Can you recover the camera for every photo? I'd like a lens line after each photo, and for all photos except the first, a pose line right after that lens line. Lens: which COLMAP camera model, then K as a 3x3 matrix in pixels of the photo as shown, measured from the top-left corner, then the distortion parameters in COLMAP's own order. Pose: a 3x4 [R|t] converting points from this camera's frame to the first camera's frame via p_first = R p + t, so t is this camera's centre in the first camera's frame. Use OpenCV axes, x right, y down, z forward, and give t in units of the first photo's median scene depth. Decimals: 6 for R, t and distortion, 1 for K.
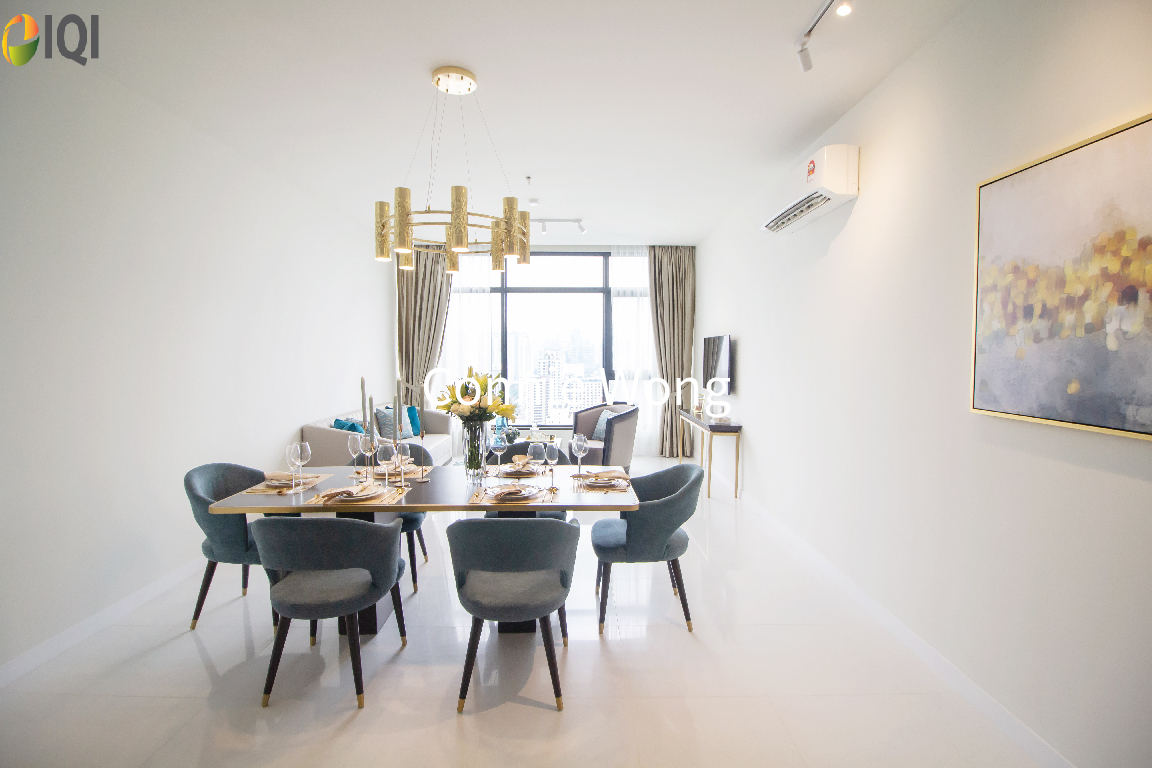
lens RADIAL K [[527.9, 0, 576.1], [0, 527.9, 374.5], [0, 0, 1]] dist [-0.001028, -0.004826]
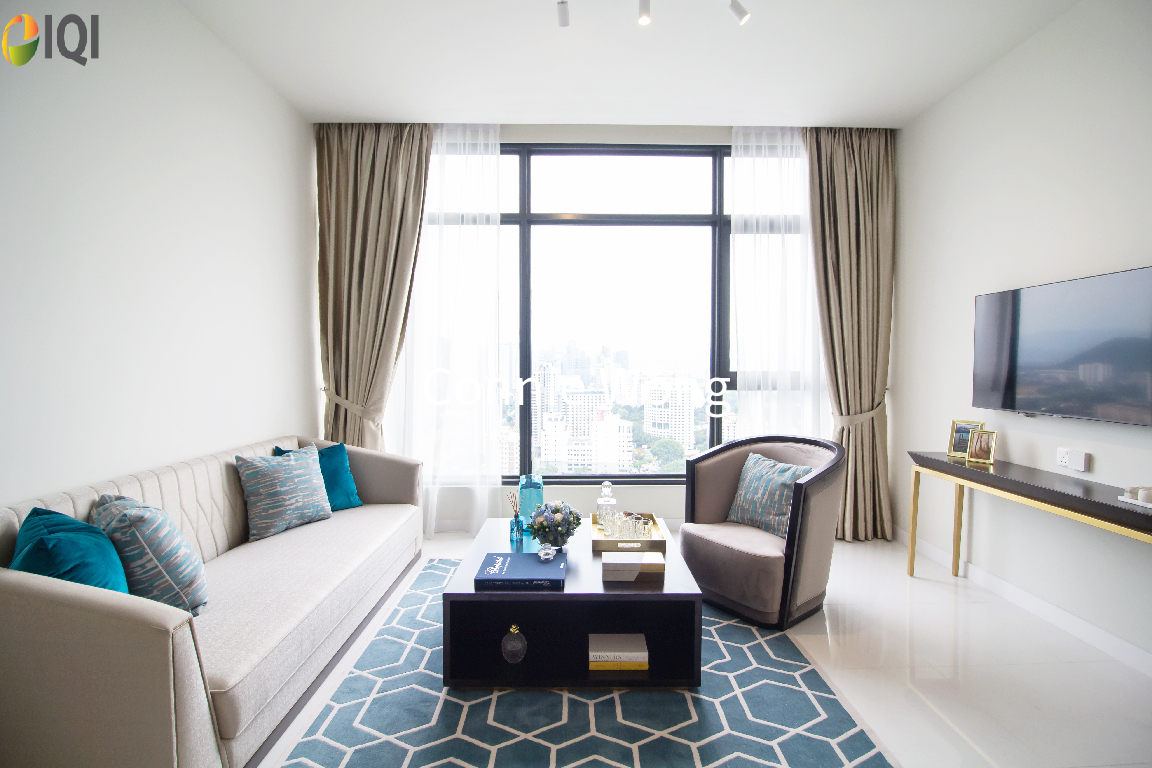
lens RADIAL K [[527.9, 0, 572.6], [0, 527.9, 383.8], [0, 0, 1]] dist [-0.001028, -0.004826]
pose [[0.999981, 0.001110, 0.006005, -0.228537], [-0.001077, 0.999984, -0.005471, 0.016904], [-0.006011, 0.005464, 0.999967, 1.173410]]
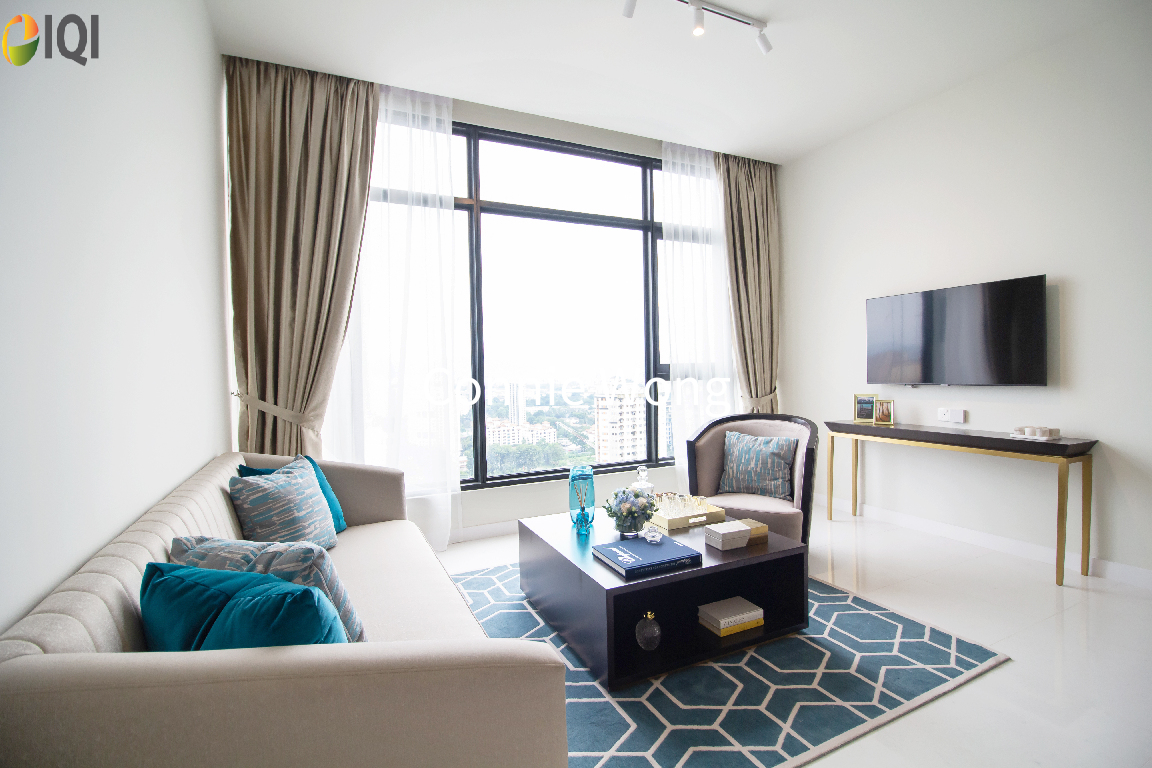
lens RADIAL K [[527.9, 0, 578.3], [0, 527.9, 377.6], [0, 0, 1]] dist [-0.001028, -0.004826]
pose [[0.905493, -0.025900, 0.423570, -0.650534], [0.038399, 0.999042, -0.020999, 0.038647], [-0.422620, 0.035279, 0.905620, 1.276329]]
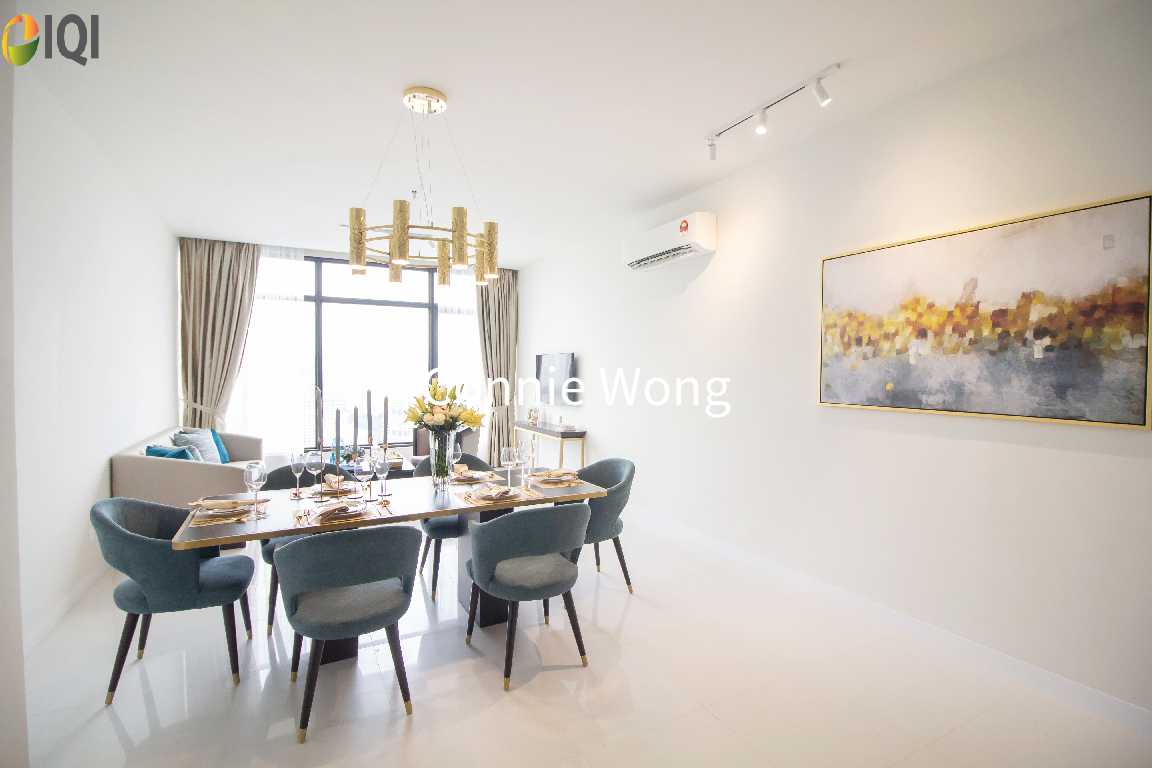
lens RADIAL K [[527.9, 0, 575.3], [0, 527.9, 382.8], [0, 0, 1]] dist [-0.001028, -0.004826]
pose [[0.892912, -0.005958, 0.450192, -0.377057], [0.014222, 0.999787, -0.014976, 0.012514], [-0.450007, 0.019775, 0.892806, -0.037196]]
